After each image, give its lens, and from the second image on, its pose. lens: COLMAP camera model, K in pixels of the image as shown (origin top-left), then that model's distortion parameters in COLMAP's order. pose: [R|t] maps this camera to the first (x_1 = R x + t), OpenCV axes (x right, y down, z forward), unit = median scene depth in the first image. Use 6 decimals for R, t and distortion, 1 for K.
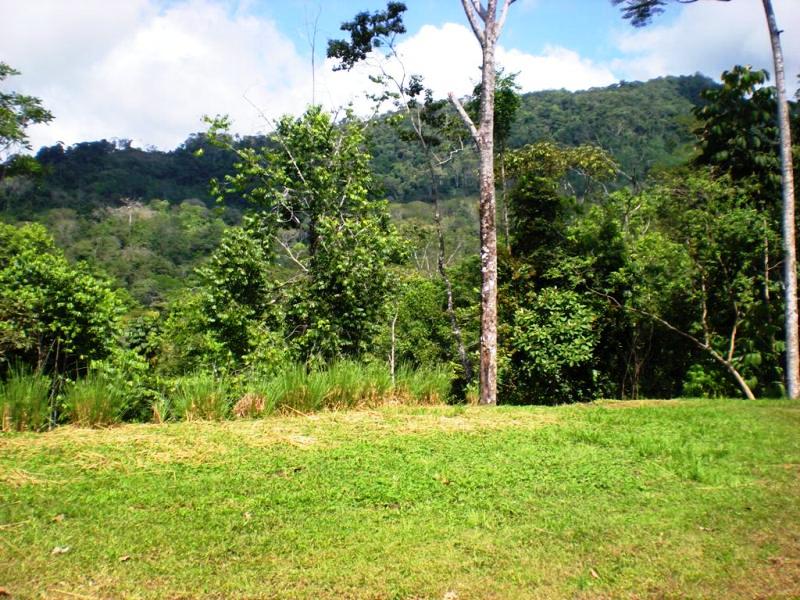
lens RADIAL K [[909.4, 0, 400.0], [0, 909.4, 300.0], [0, 0, 1]] dist [-0.097757, 0.002898]
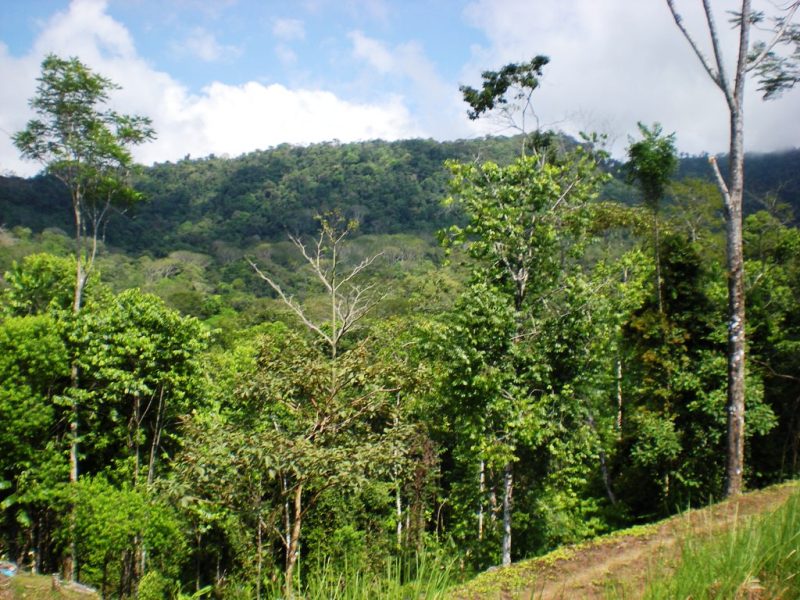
lens RADIAL K [[909.4, 0, 400.0], [0, 909.4, 300.0], [0, 0, 1]] dist [-0.097757, 0.002898]
pose [[0.988272, 0.041873, 0.146852, -0.396609], [-0.034929, 0.998161, -0.049547, -0.013872], [-0.148656, 0.043836, 0.987917, 0.082634]]
